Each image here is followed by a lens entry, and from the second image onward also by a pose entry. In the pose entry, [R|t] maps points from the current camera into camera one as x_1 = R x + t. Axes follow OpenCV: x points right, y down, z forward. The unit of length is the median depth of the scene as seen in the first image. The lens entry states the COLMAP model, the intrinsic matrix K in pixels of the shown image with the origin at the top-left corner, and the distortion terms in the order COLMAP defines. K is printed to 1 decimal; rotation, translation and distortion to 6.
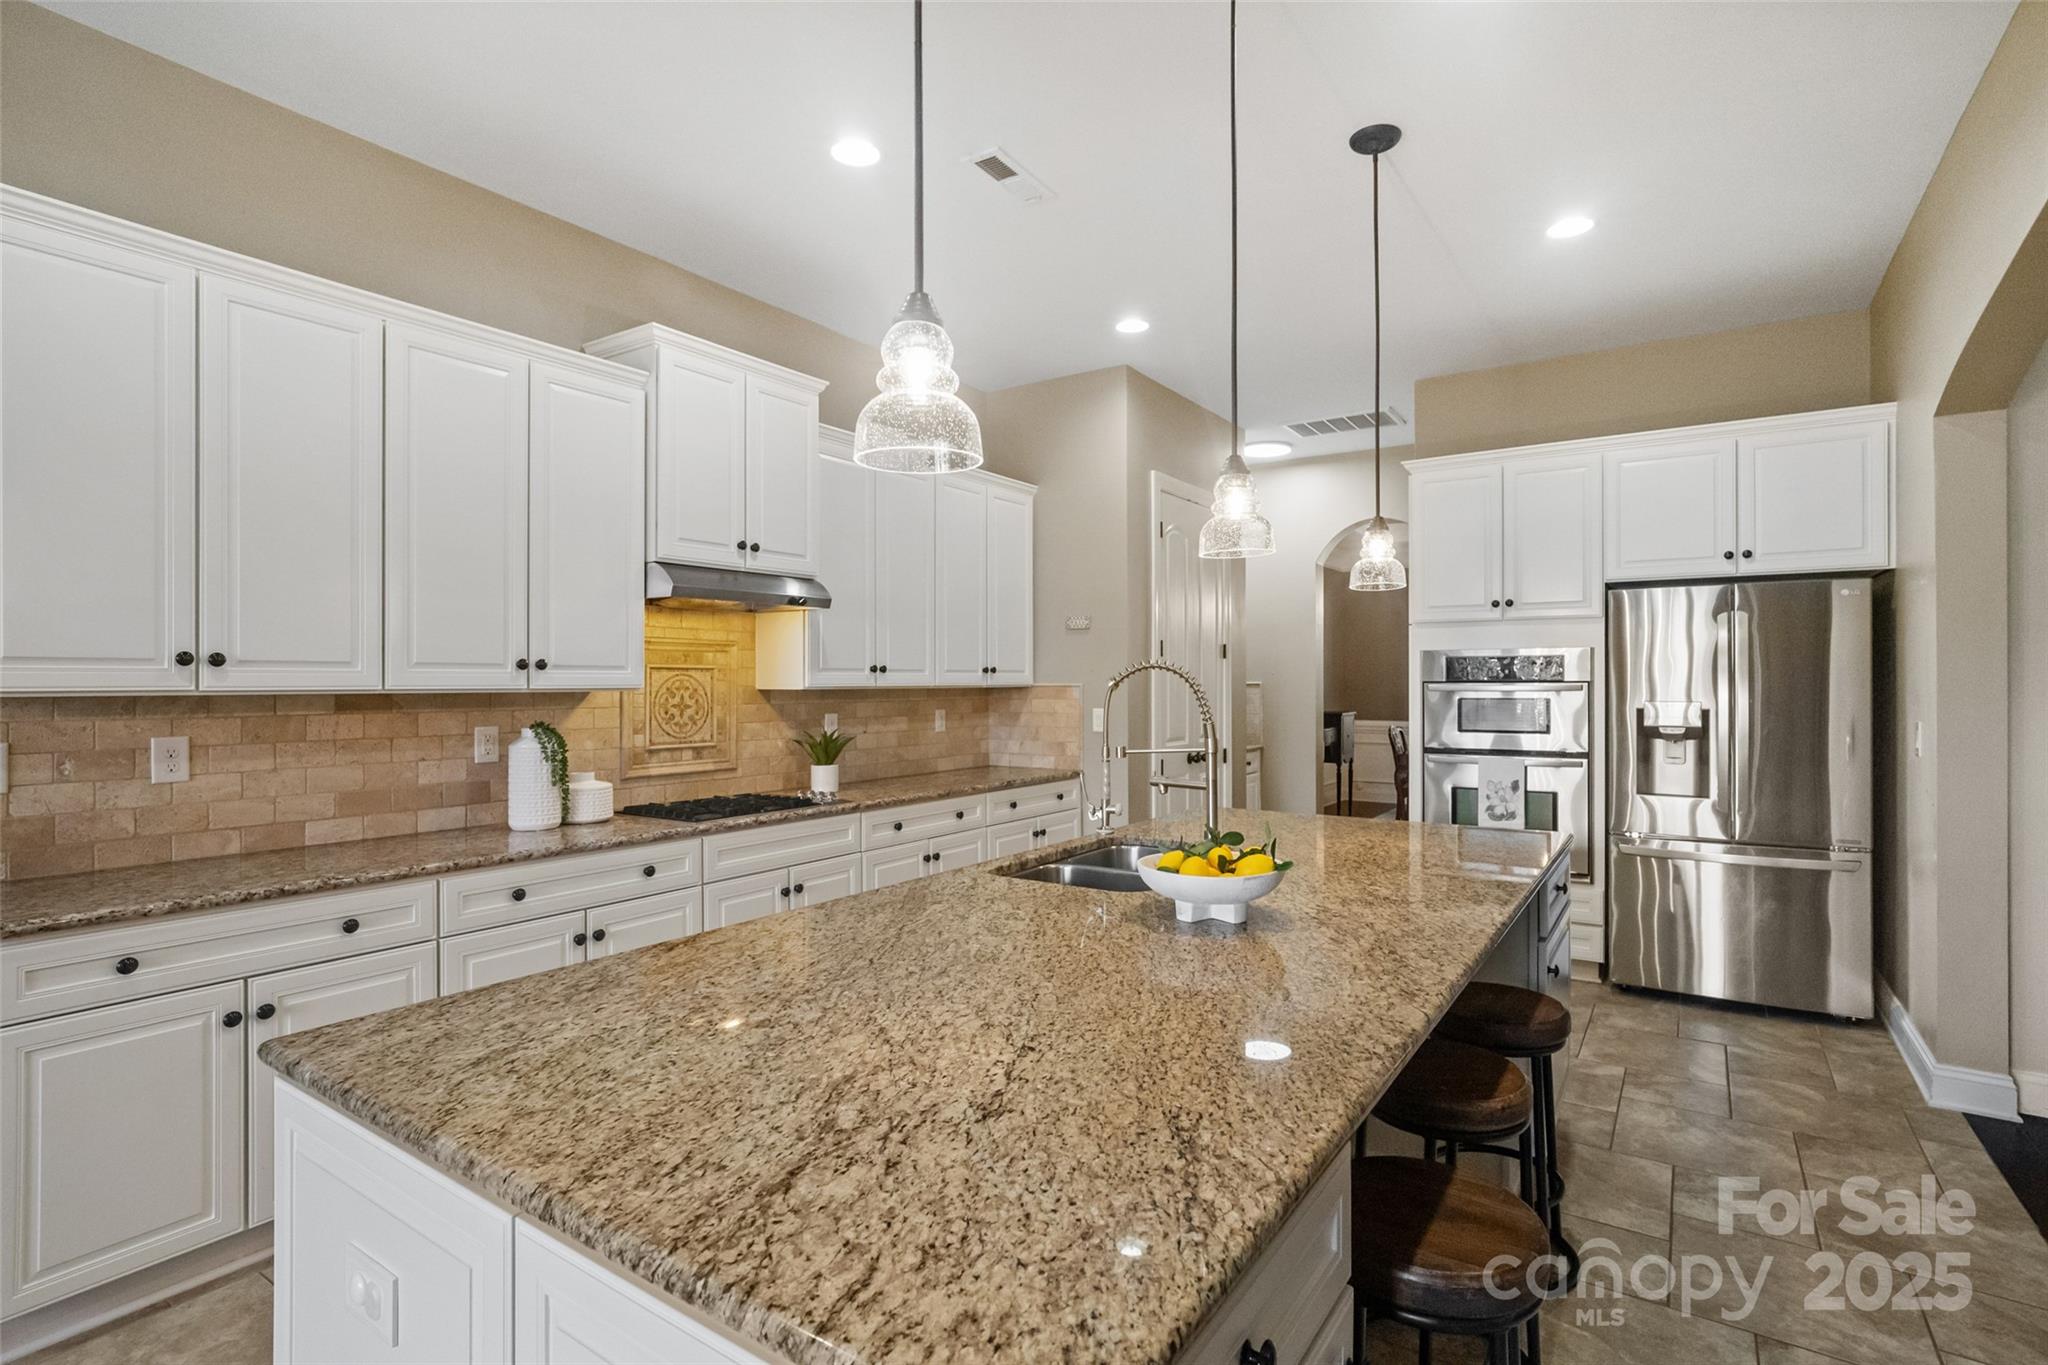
lens RADIAL K [[986.4, 0, 1026.5], [0, 986.4, 678.4], [0, 0, 1]] dist [-0.025970, 0.007415]
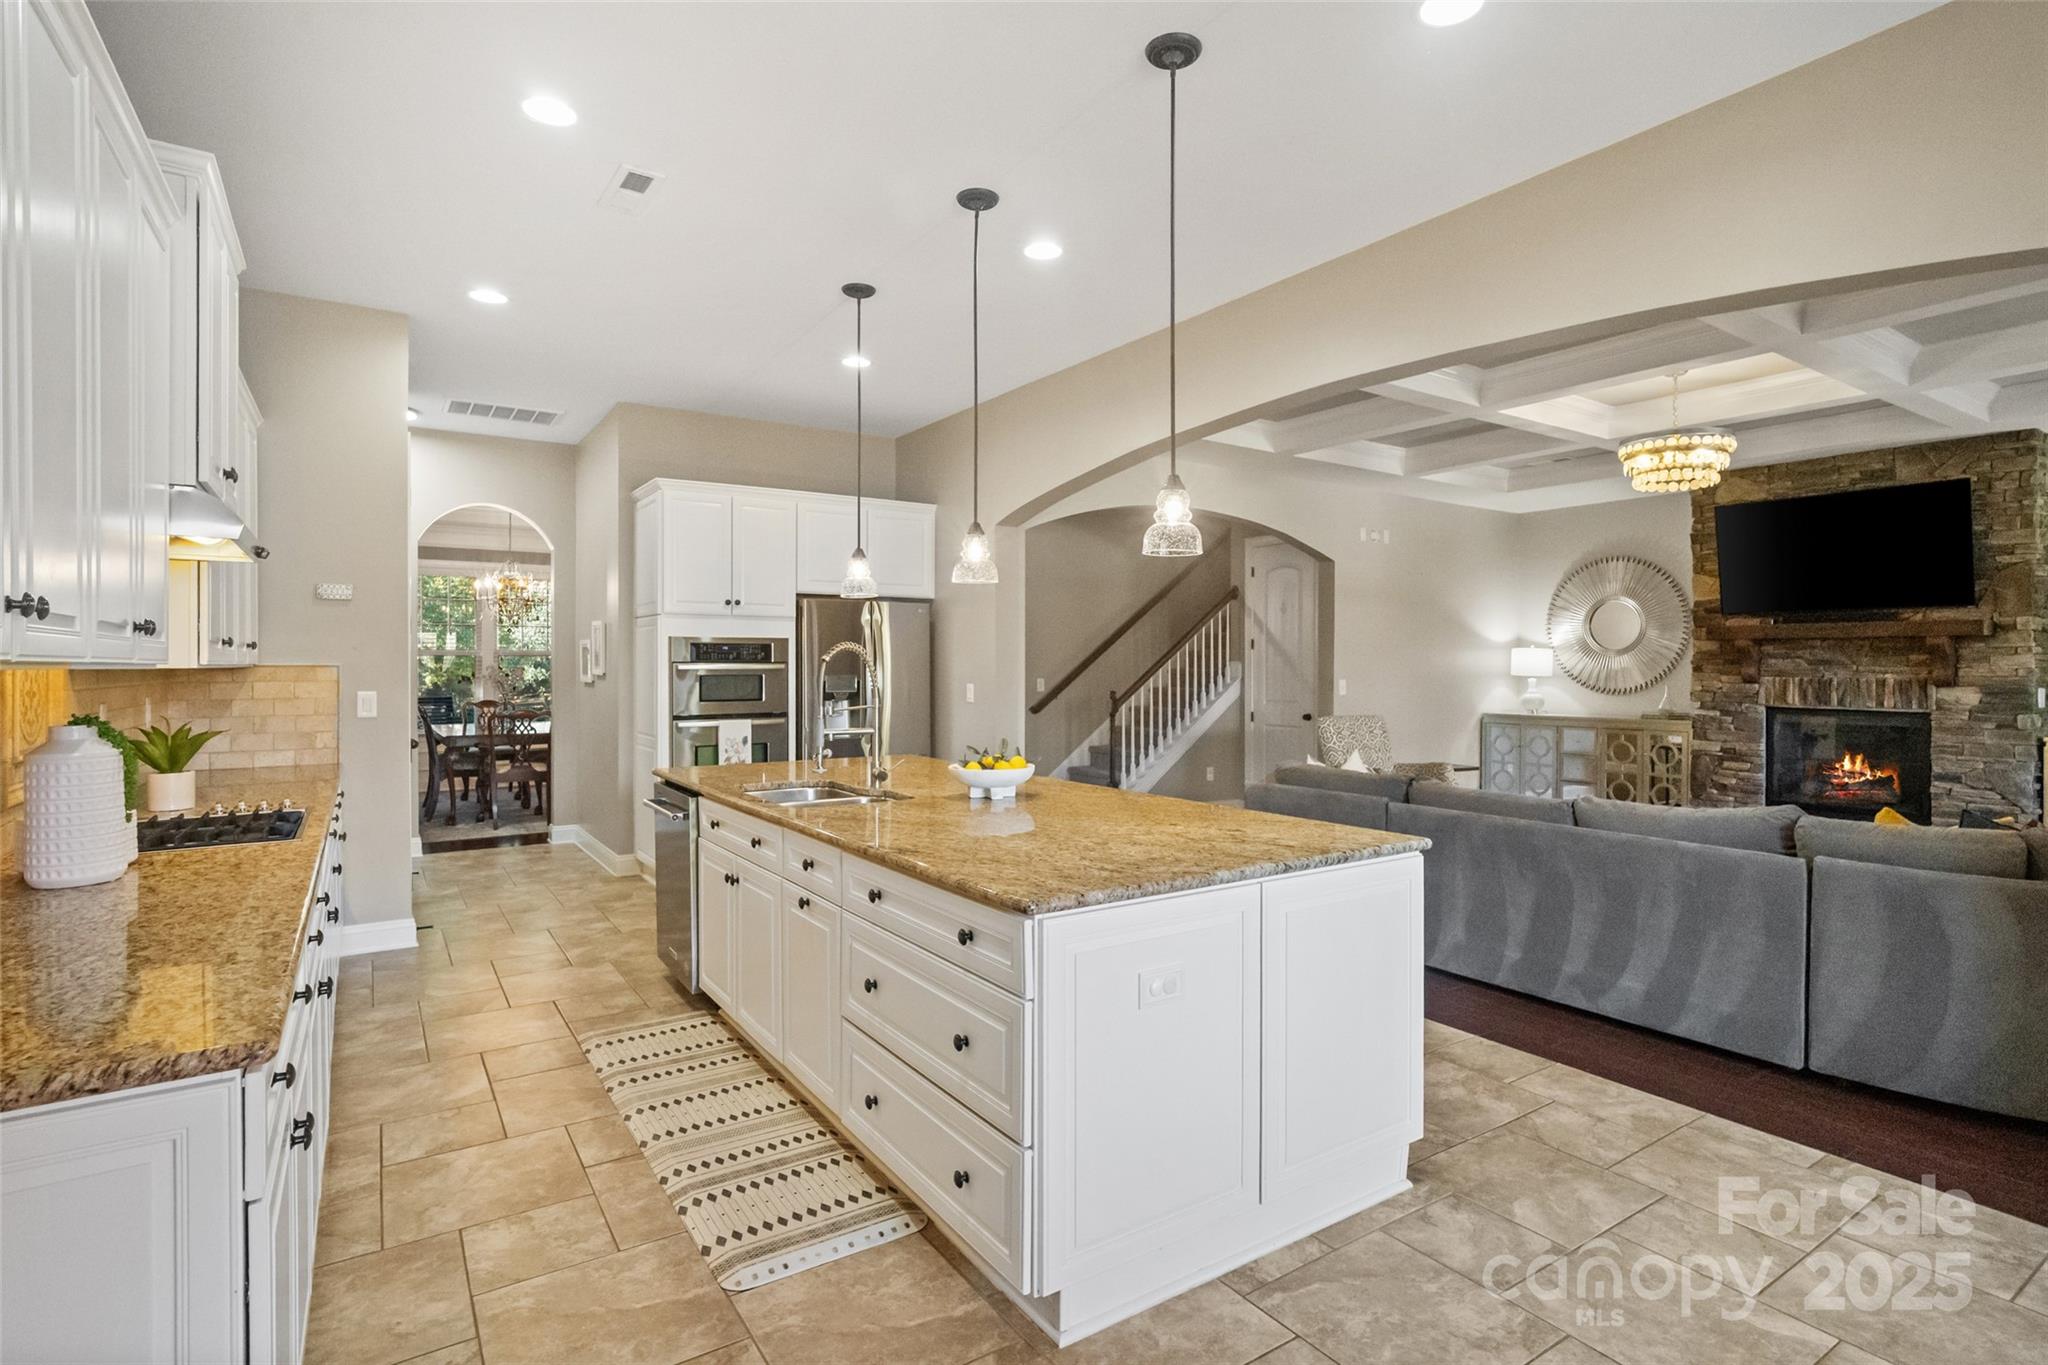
lens RADIAL K [[986.4, 0, 1028.6], [0, 986.4, 674.0], [0, 0, 1]] dist [-0.025970, 0.007415]
pose [[0.373676, -0.006448, 0.927537, -0.556518], [-0.003862, 0.999956, 0.008508, 0.005938], [-0.927551, -0.006762, 0.373635, 0.131706]]
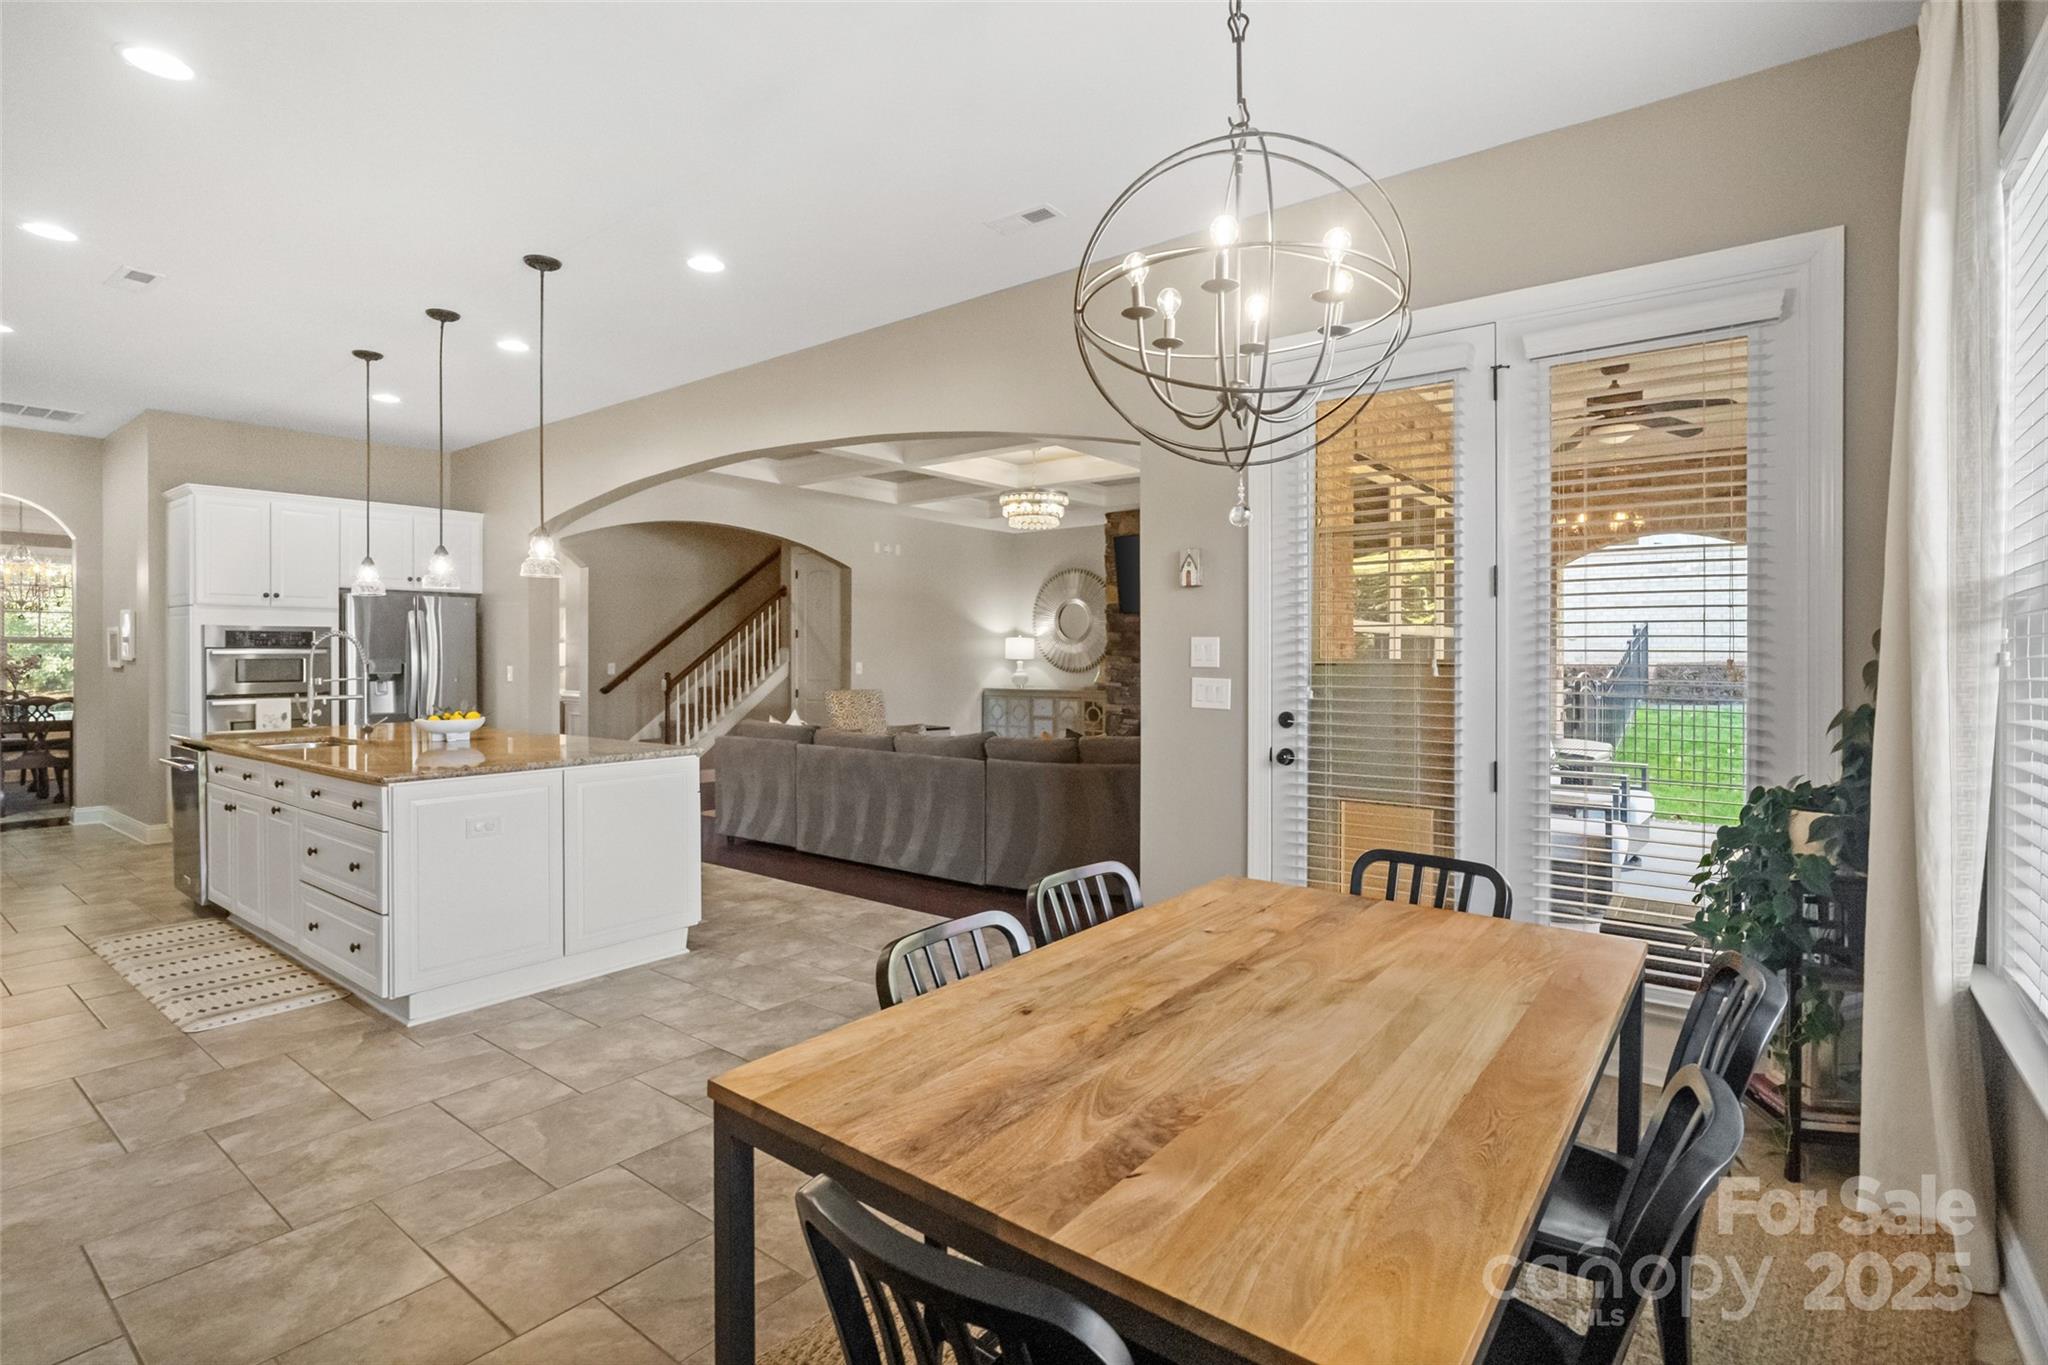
lens RADIAL K [[986.4, 0, 1063.0], [0, 986.4, 660.3], [0, 0, 1]] dist [-0.025970, 0.007415]
pose [[0.048916, -0.004466, 0.998793, -0.880116], [-0.001166, 0.999989, 0.004529, 0.013463], [-0.998802, -0.001386, 0.048910, -0.258984]]
